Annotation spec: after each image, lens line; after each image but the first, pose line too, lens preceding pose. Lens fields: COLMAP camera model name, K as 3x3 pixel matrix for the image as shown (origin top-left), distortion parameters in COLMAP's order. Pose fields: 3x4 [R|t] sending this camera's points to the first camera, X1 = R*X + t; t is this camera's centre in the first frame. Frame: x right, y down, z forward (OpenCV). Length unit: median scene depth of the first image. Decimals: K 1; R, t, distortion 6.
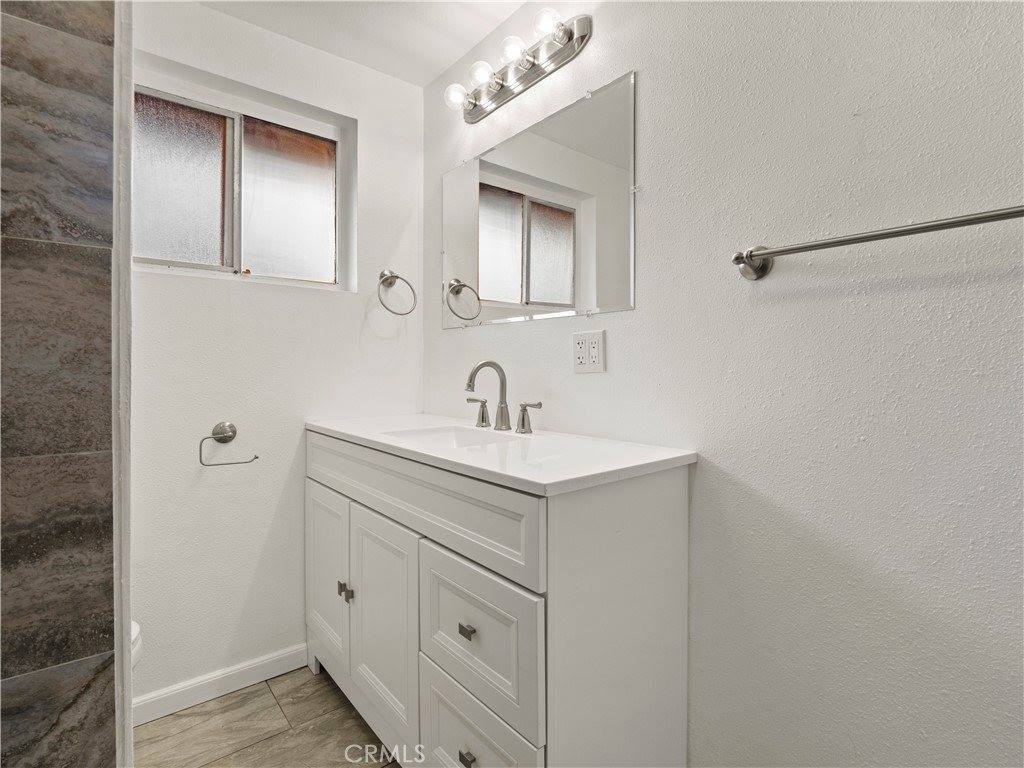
lens RADIAL K [[502.9, 0, 507.3], [0, 502.9, 378.3], [0, 0, 1]] dist [-0.014521, -0.000610]
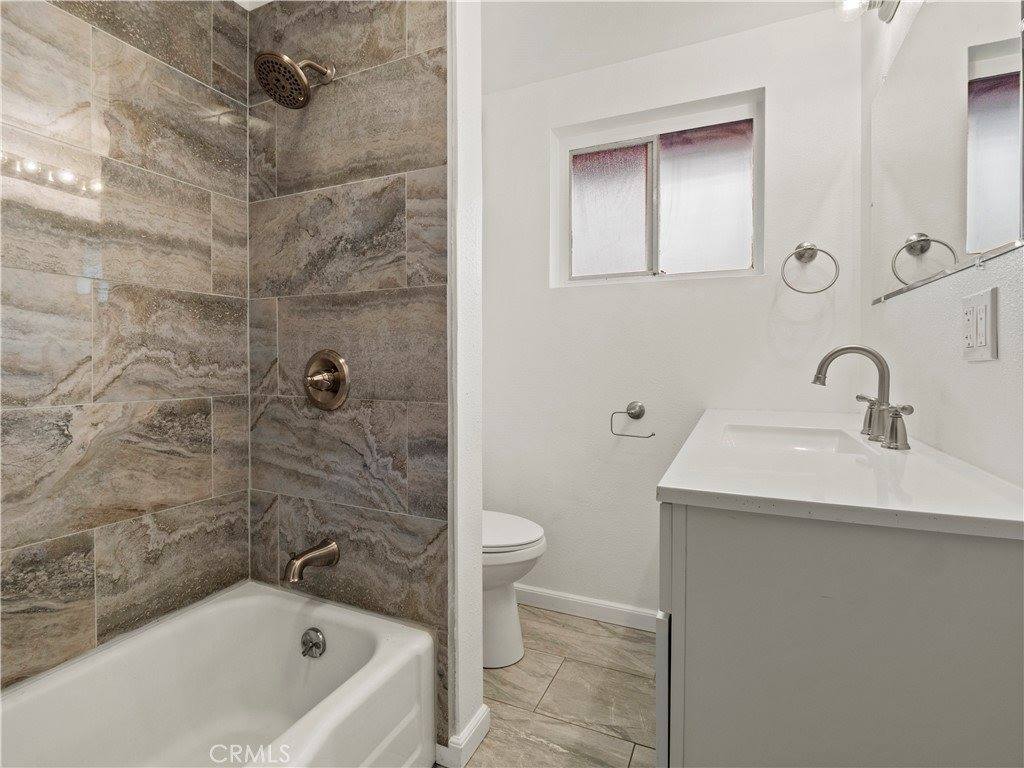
lens RADIAL K [[502.9, 0, 506.4], [0, 502.9, 375.3], [0, 0, 1]] dist [-0.014521, -0.000610]
pose [[0.434314, 0.030208, -0.900255, 0.435425], [-0.019599, 0.999518, 0.024083, 0.001771], [0.900548, 0.007184, 0.434697, 0.227086]]
